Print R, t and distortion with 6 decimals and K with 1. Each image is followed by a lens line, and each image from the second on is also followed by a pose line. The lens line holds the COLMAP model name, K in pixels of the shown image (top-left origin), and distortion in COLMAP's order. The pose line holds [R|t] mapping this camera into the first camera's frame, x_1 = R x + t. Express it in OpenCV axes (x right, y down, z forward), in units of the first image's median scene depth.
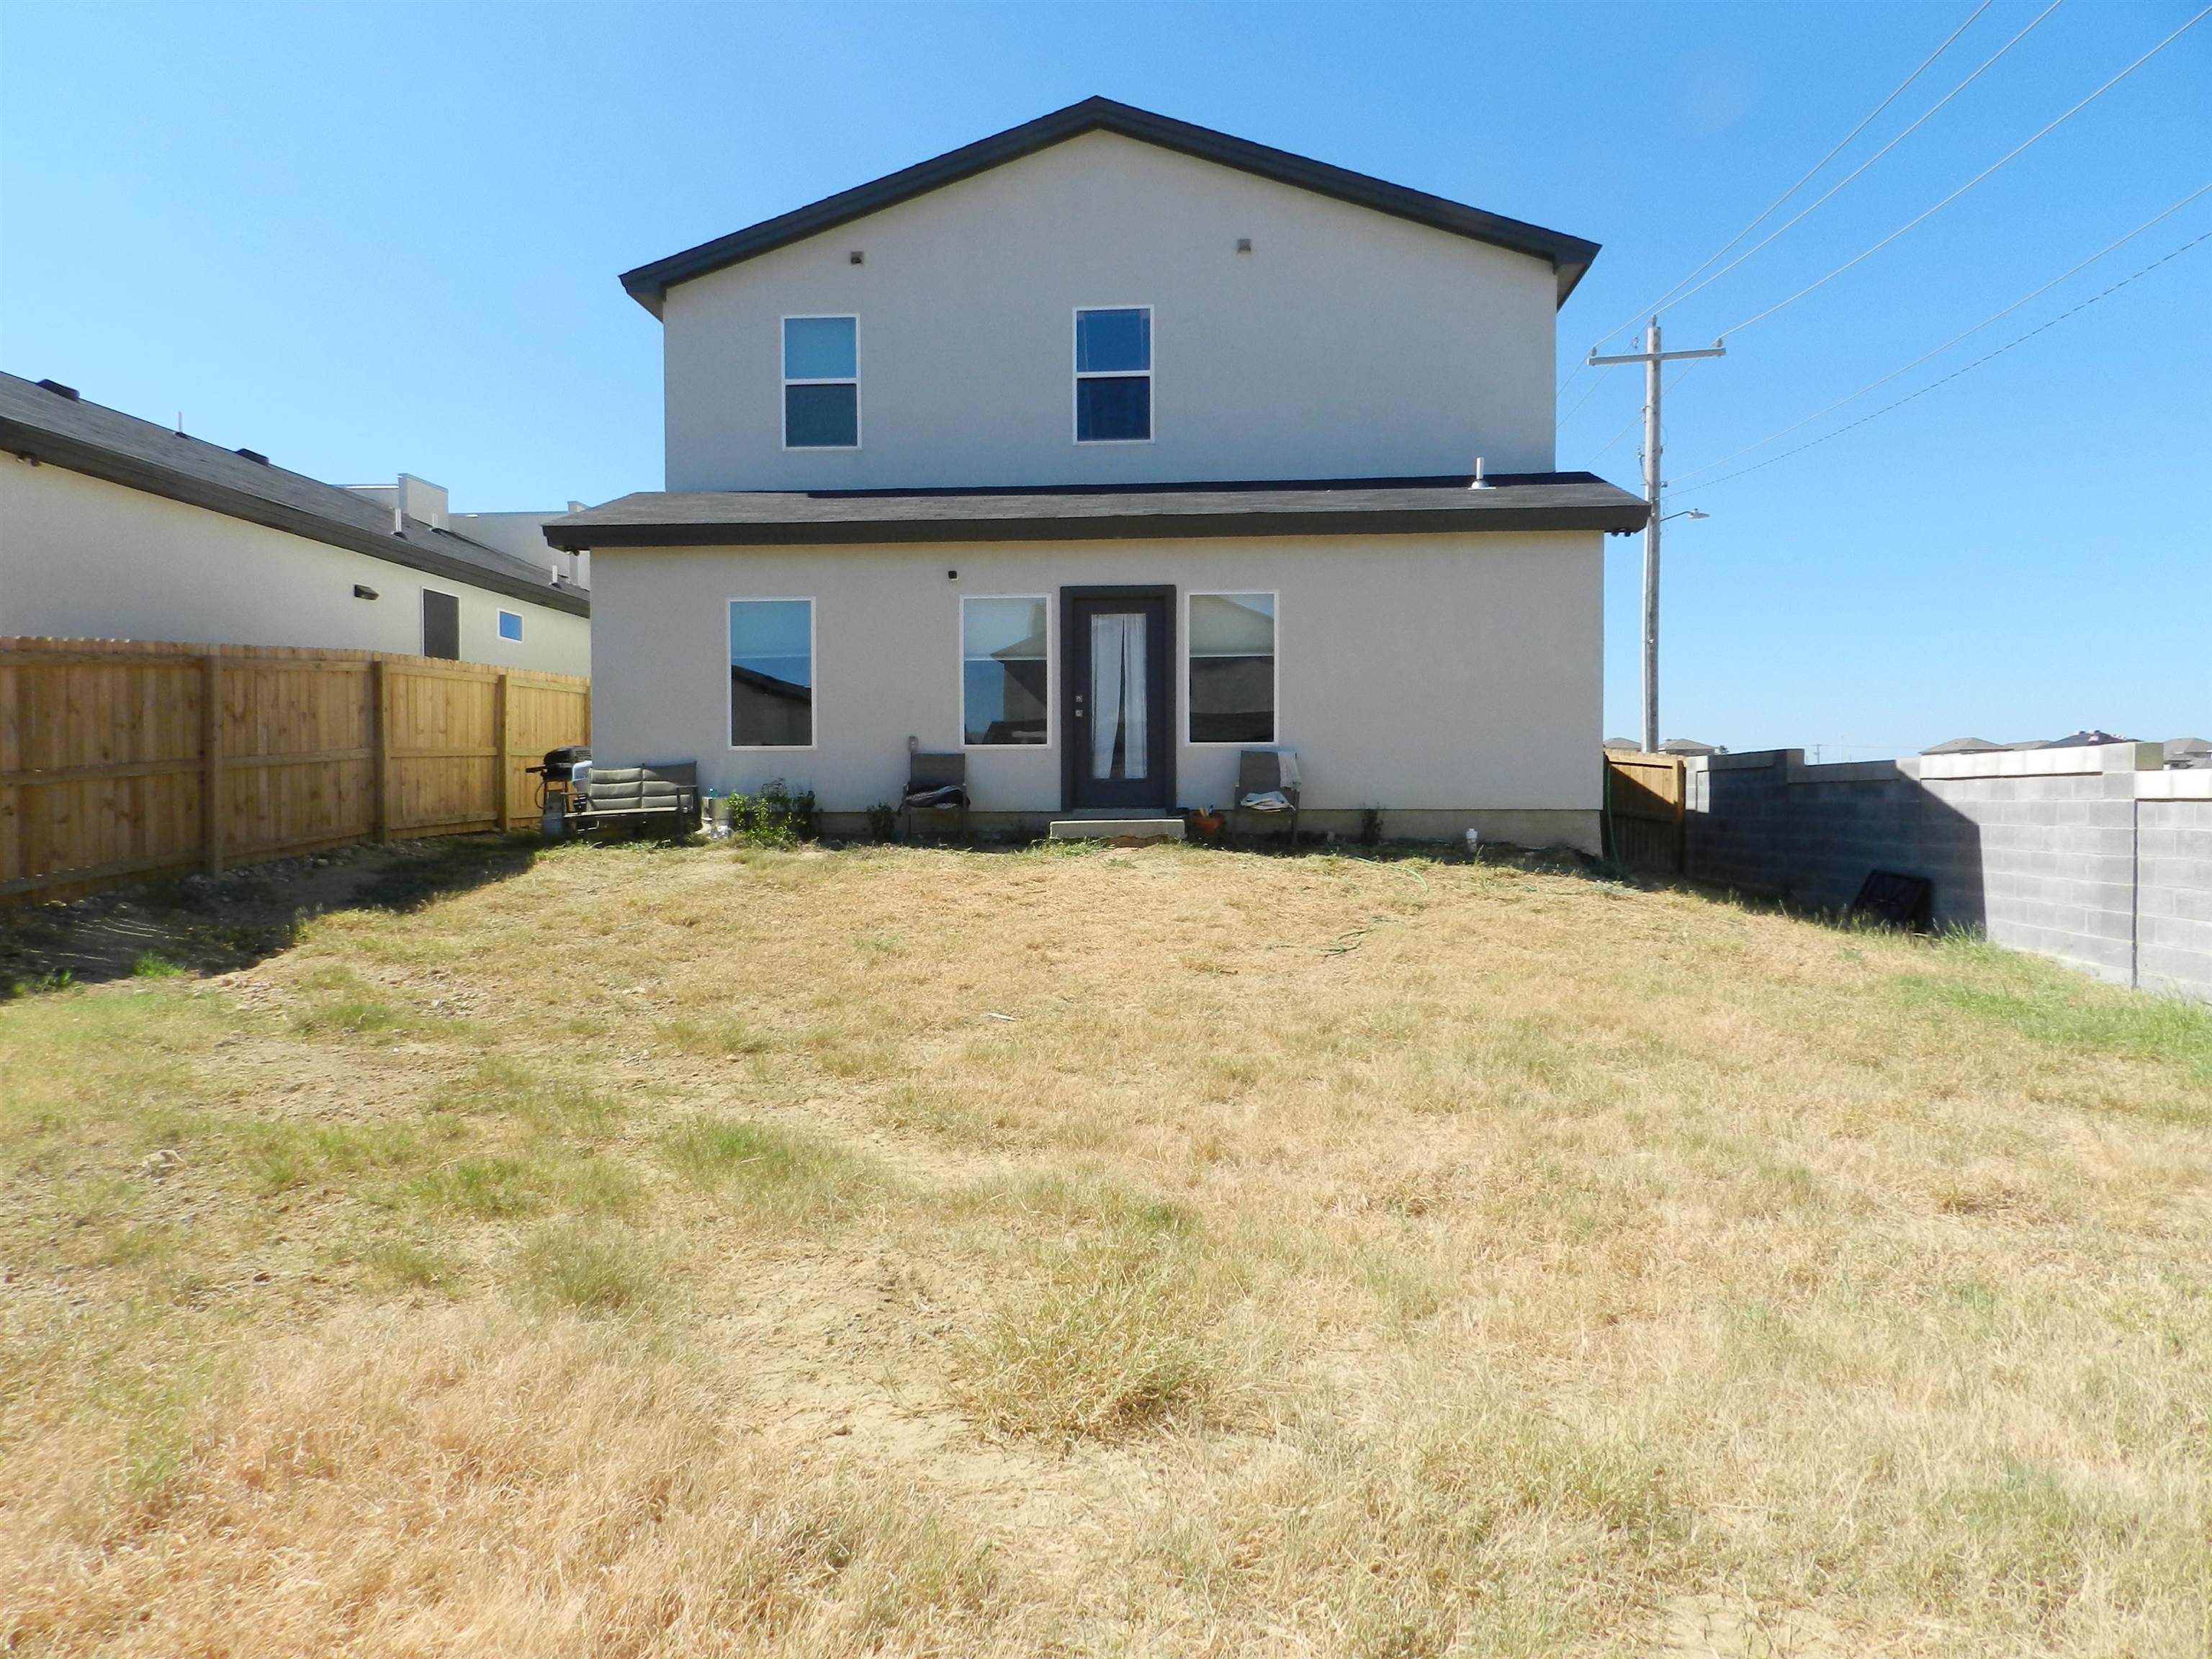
lens RADIAL K [[1481.6, 0, 1111.2], [0, 1481.6, 830.7], [0, 0, 1]] dist [0.009548, -0.002925]
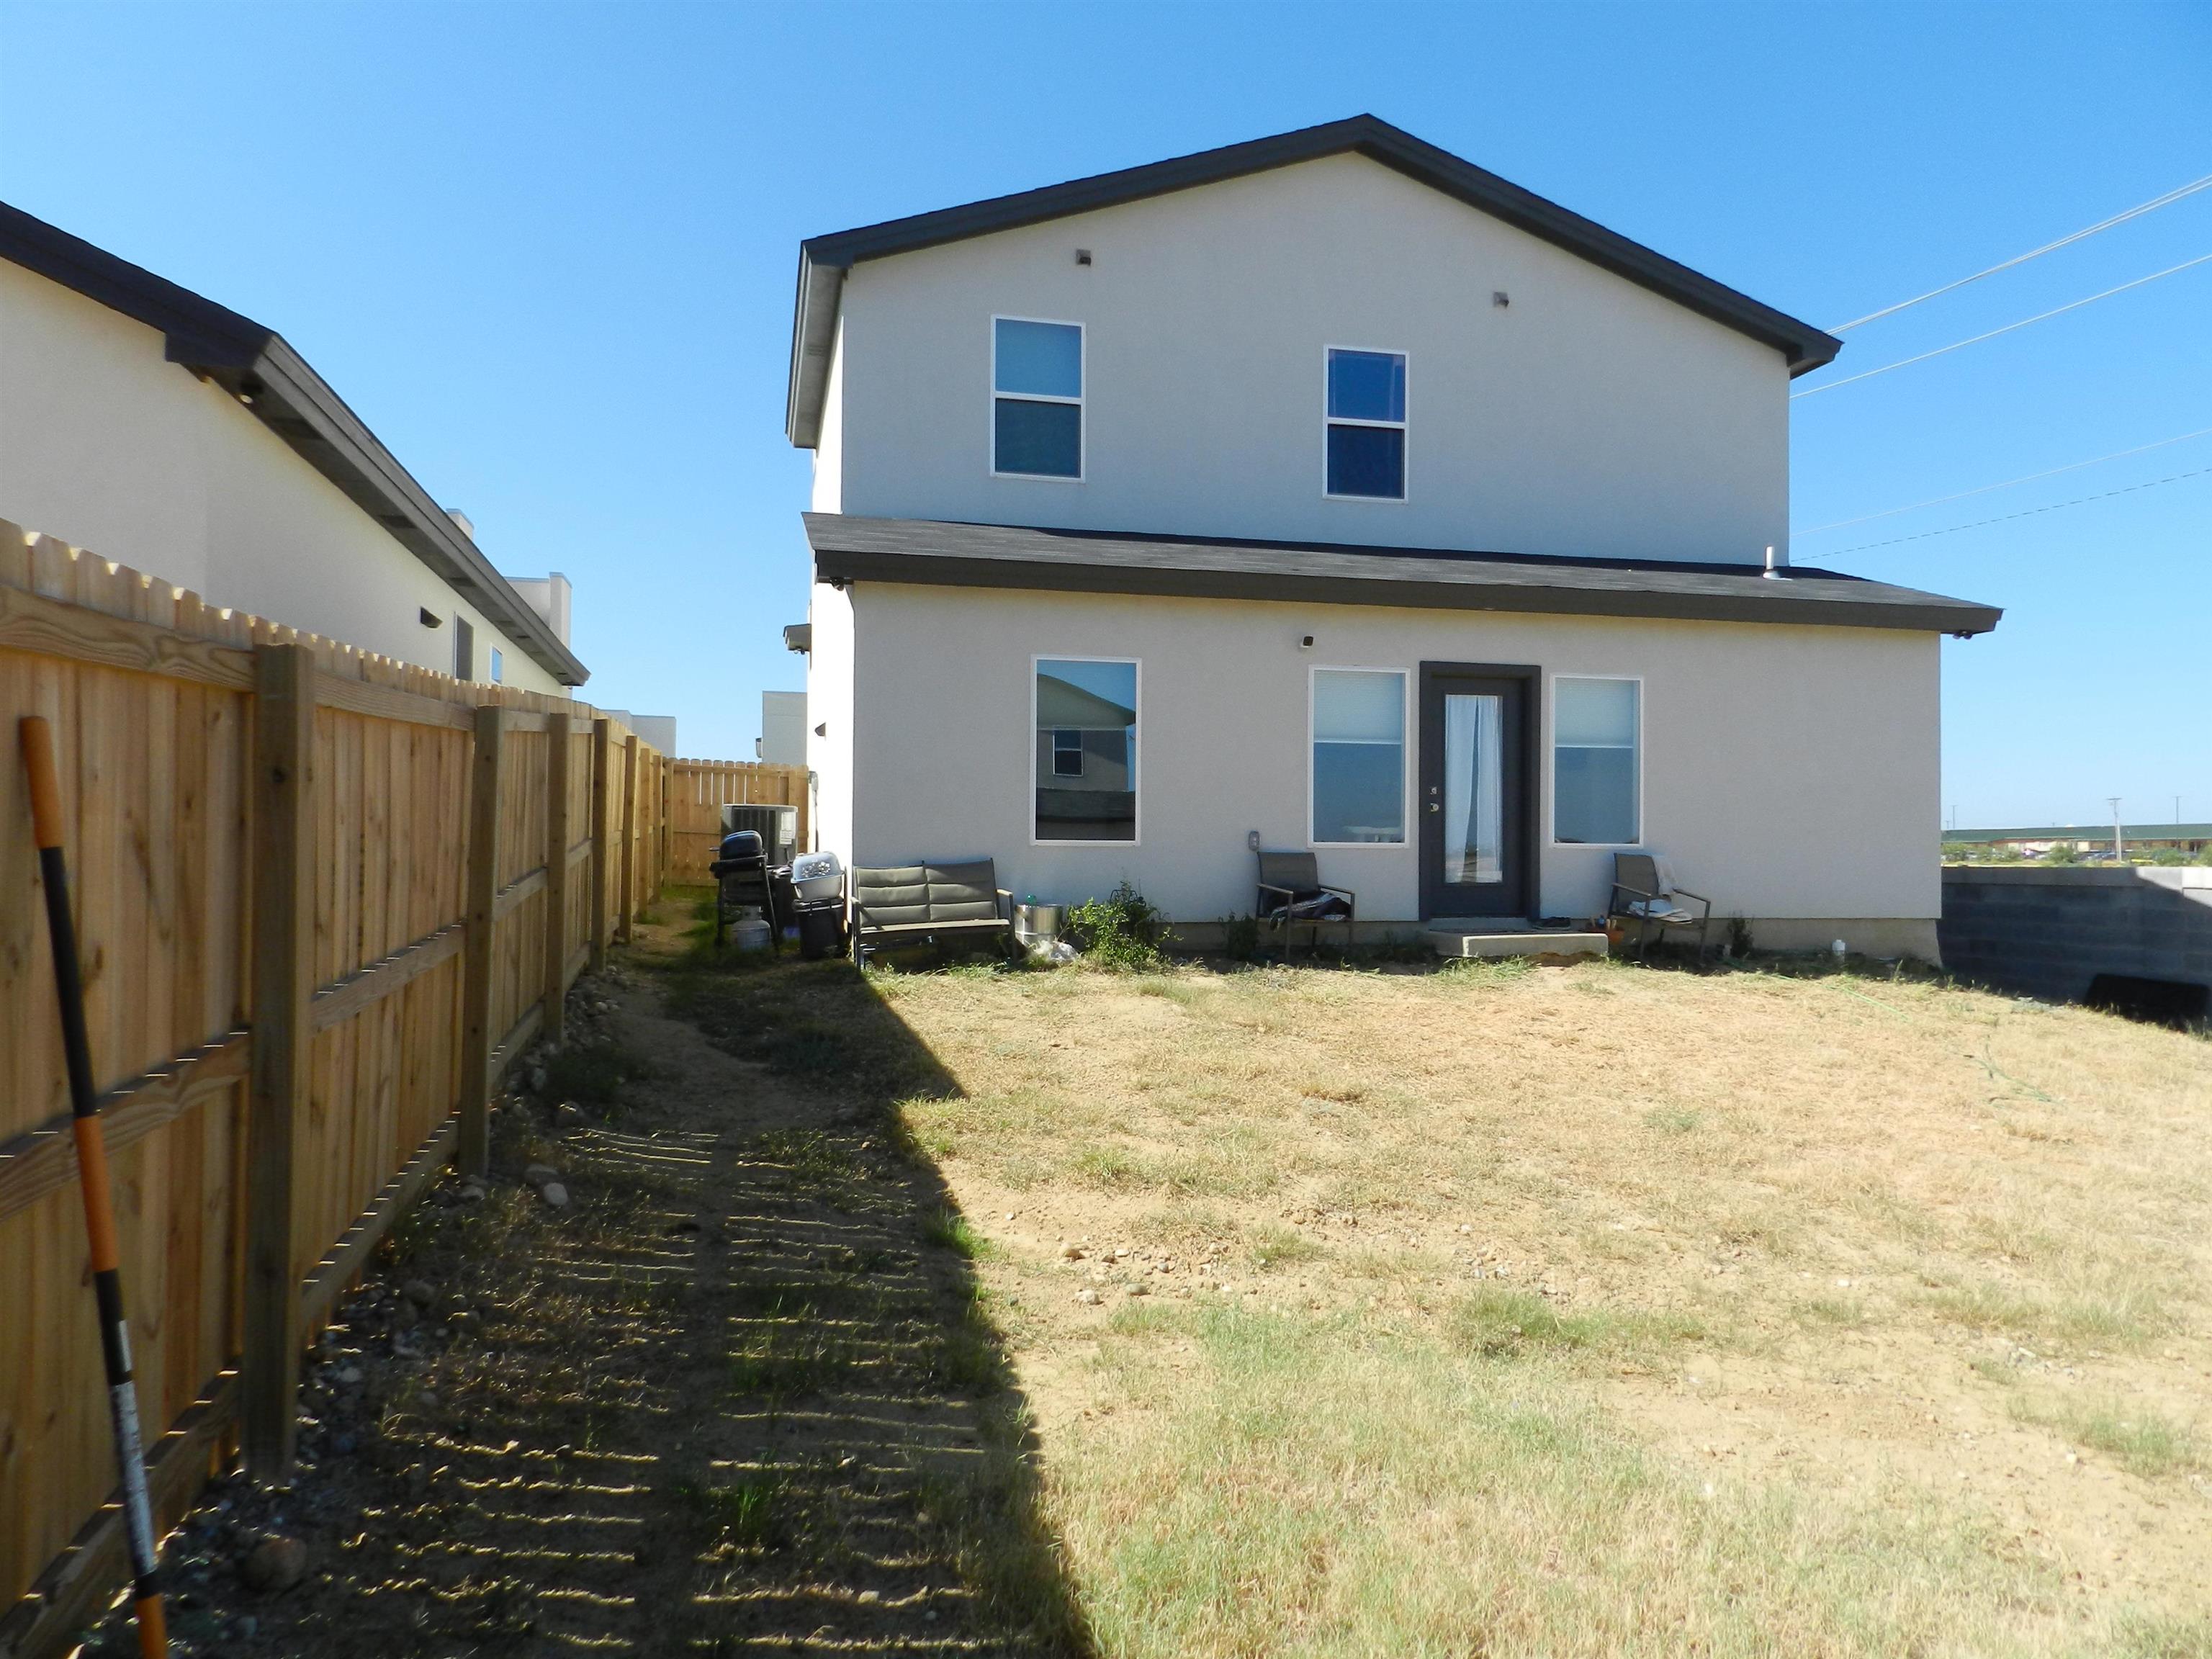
lens RADIAL K [[1481.6, 0, 1109.0], [0, 1481.6, 828.1], [0, 0, 1]] dist [0.009548, -0.002925]
pose [[0.952962, 0.014493, 0.302743, -0.462436], [-0.001810, 0.999110, -0.042130, -0.030289], [-0.303084, 0.039601, 0.952141, 0.233519]]
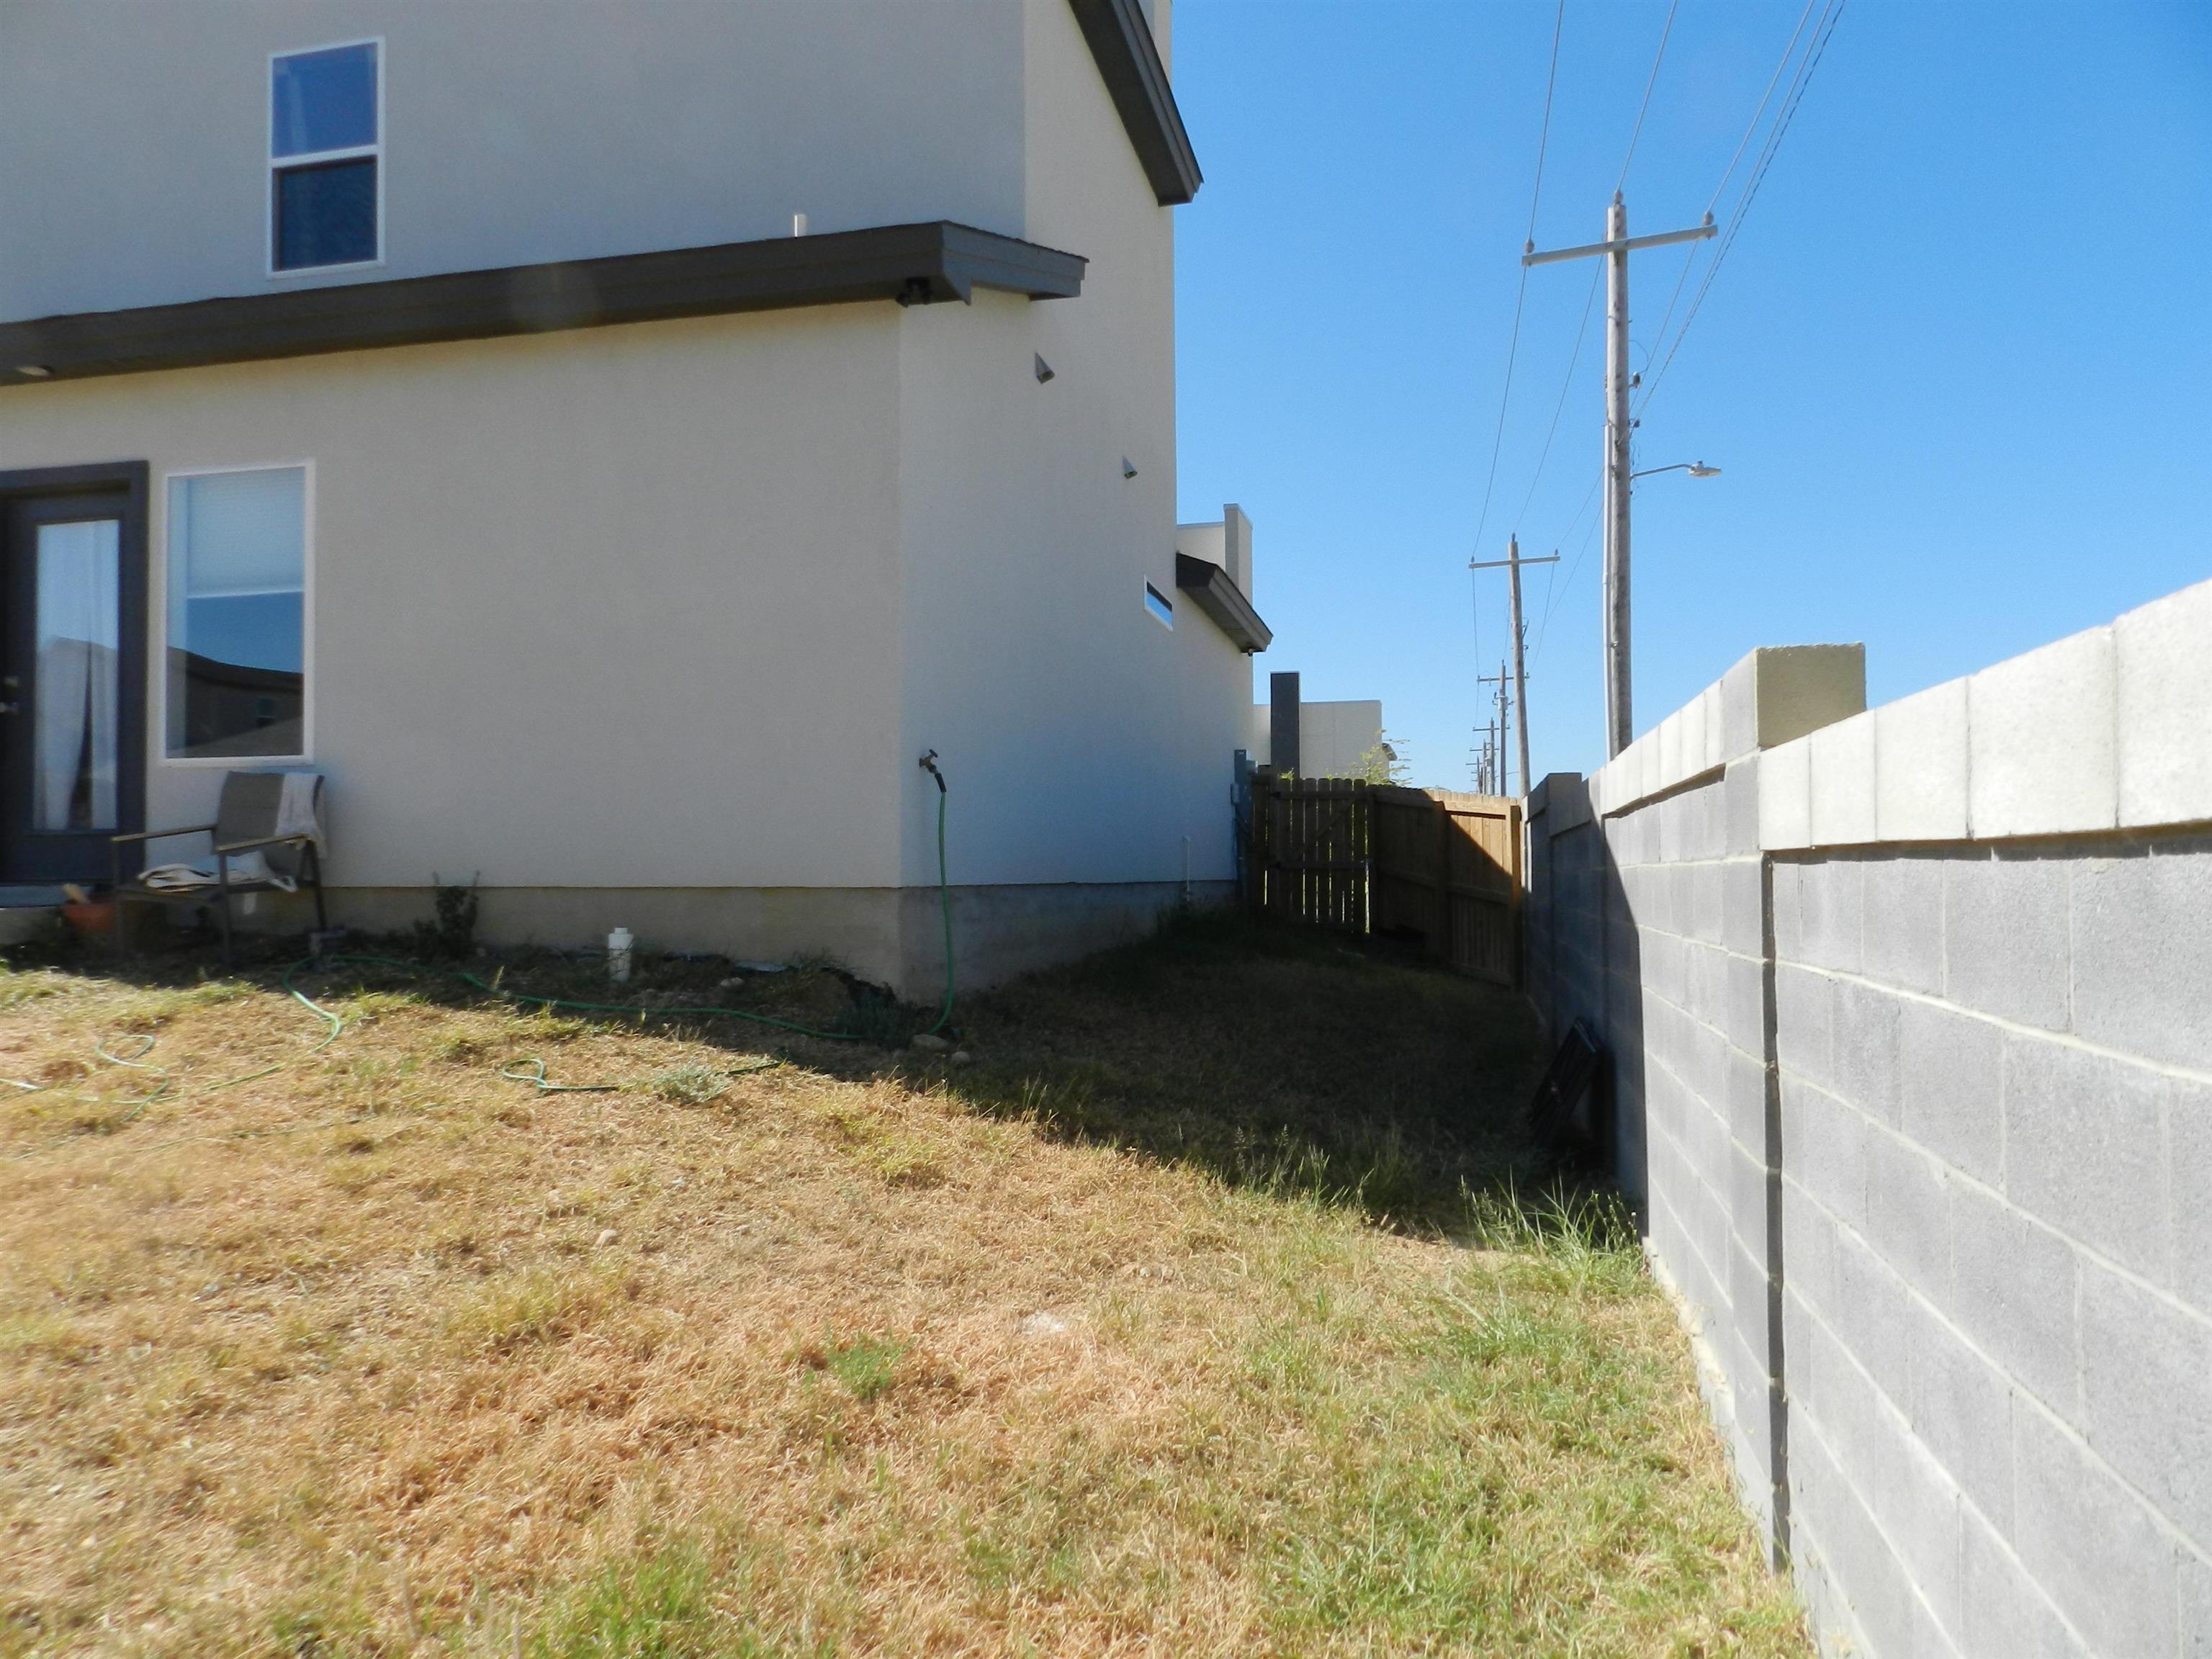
lens RADIAL K [[1481.6, 0, 1102.8], [0, 1481.6, 837.5], [0, 0, 1]] dist [0.009548, -0.002925]
pose [[0.987229, -0.004908, -0.159230, 0.454154], [-0.002289, 0.998985, -0.044981, -0.008904], [0.159289, 0.044771, 0.986216, 0.529494]]
